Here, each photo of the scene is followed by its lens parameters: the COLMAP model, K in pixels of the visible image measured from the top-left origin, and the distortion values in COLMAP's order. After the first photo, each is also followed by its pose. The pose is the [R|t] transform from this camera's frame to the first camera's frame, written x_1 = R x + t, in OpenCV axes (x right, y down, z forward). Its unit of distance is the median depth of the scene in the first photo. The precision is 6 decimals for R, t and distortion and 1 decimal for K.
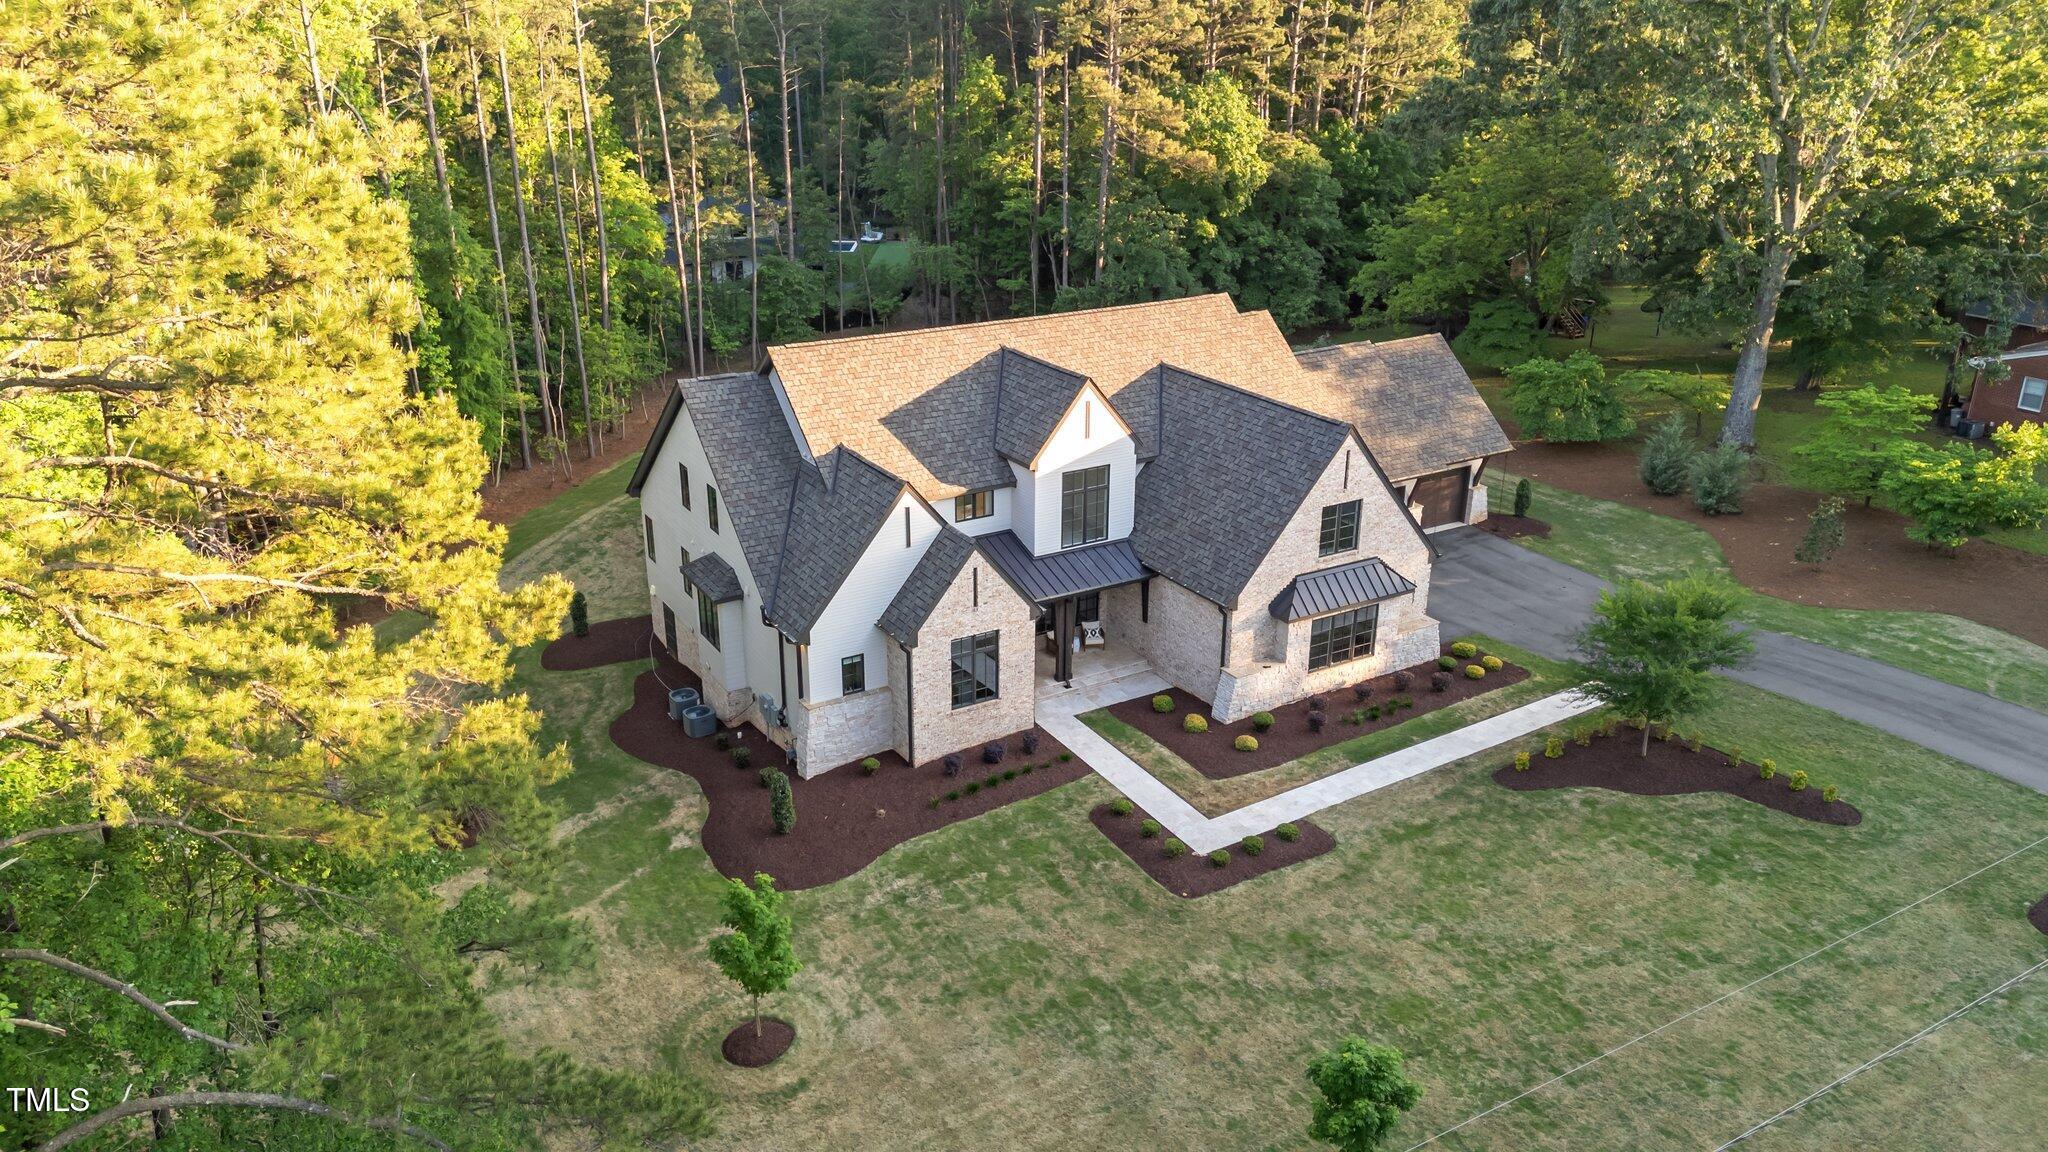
lens RADIAL K [[1540.4, 0, 1024.0], [0, 1540.4, 576.0], [0, 0, 1]] dist [0.034547, -0.004981]
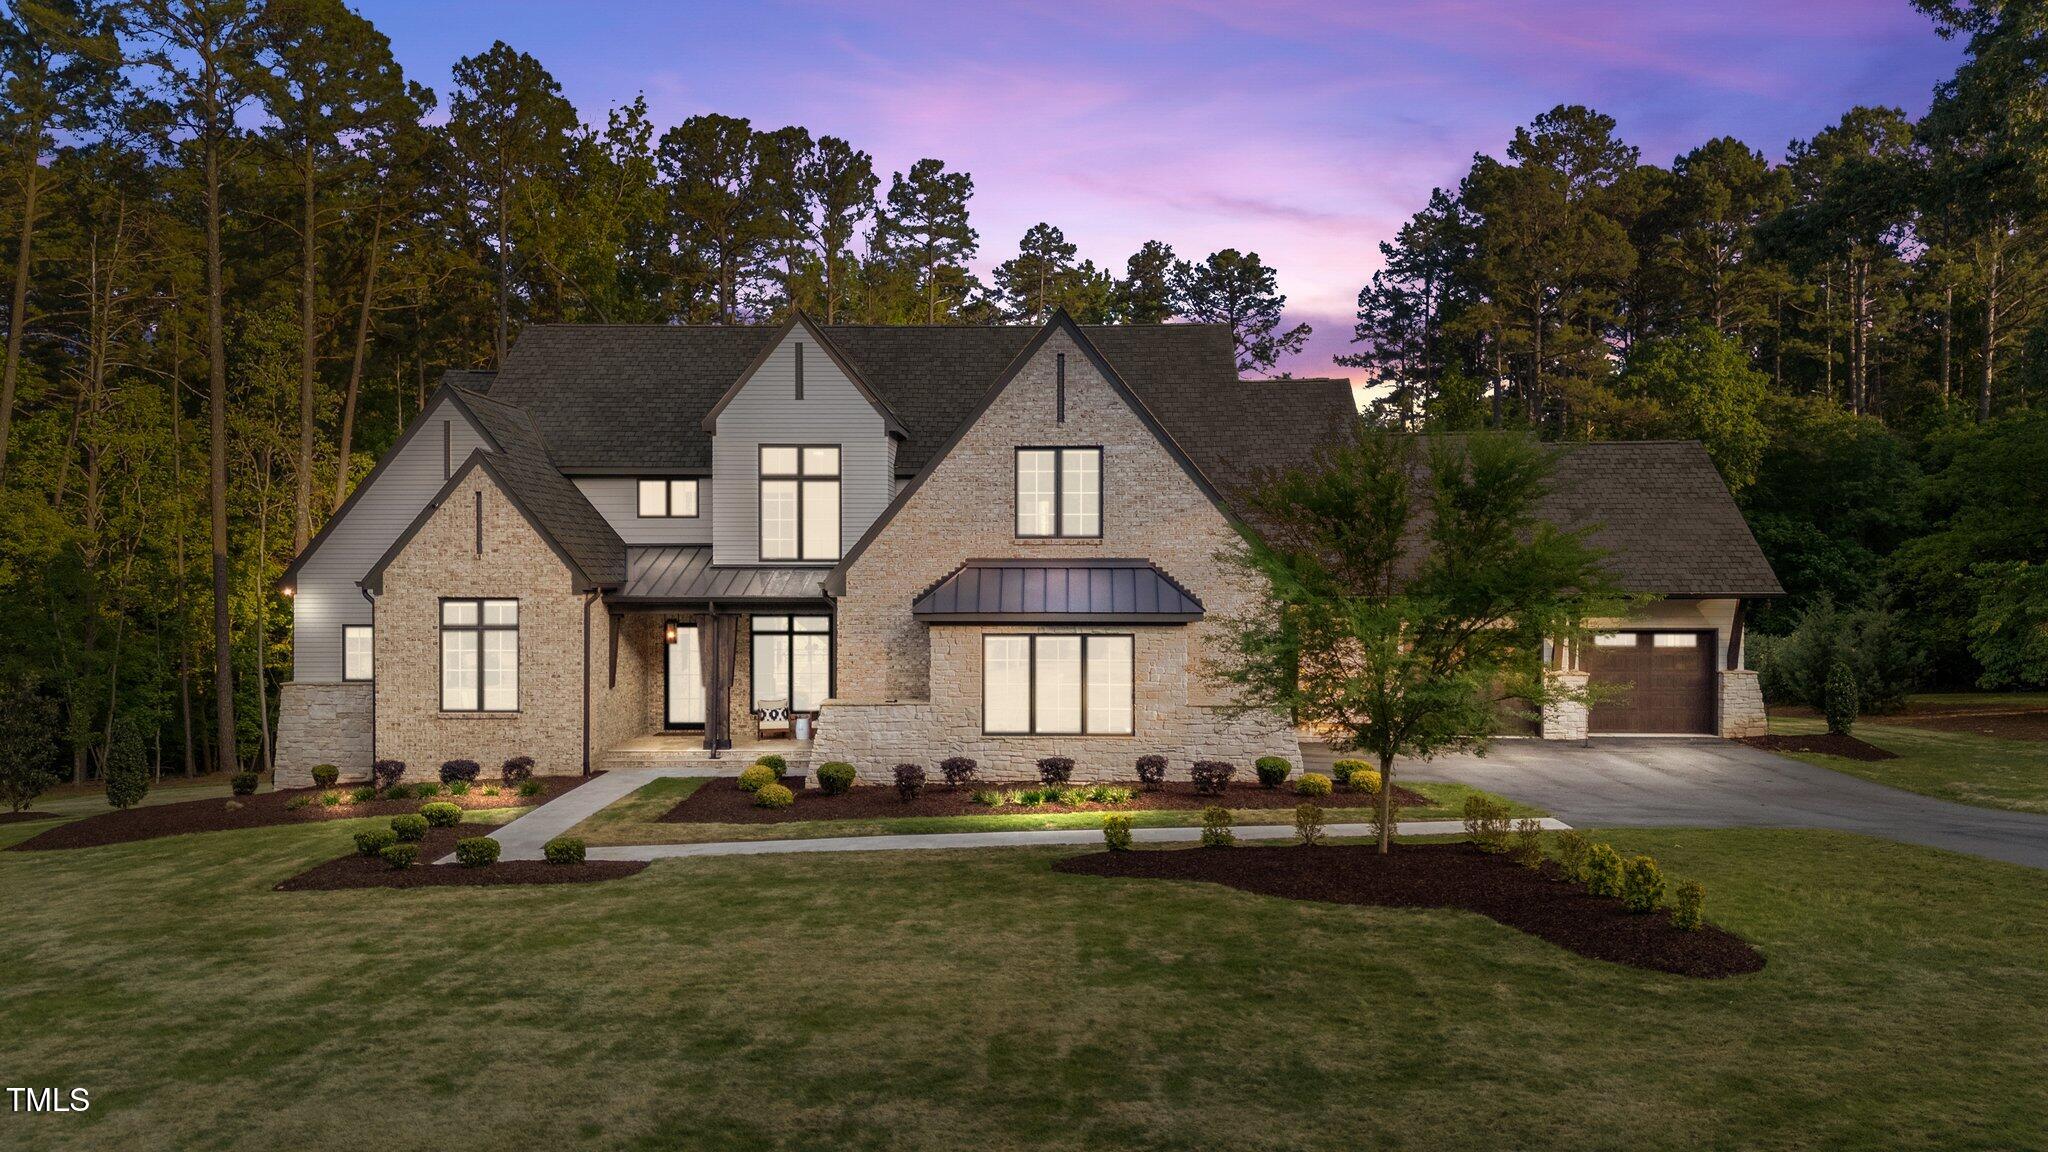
lens RADIAL K [[1540.4, 0, 1024.0], [0, 1540.4, 576.0], [0, 0, 1]] dist [0.034547, -0.004981]
pose [[0.838551, -0.006711, -0.544781, 0.520826], [-0.193727, 0.930903, -0.309660, 0.186056], [0.509217, 0.365204, 0.779310, 0.552563]]
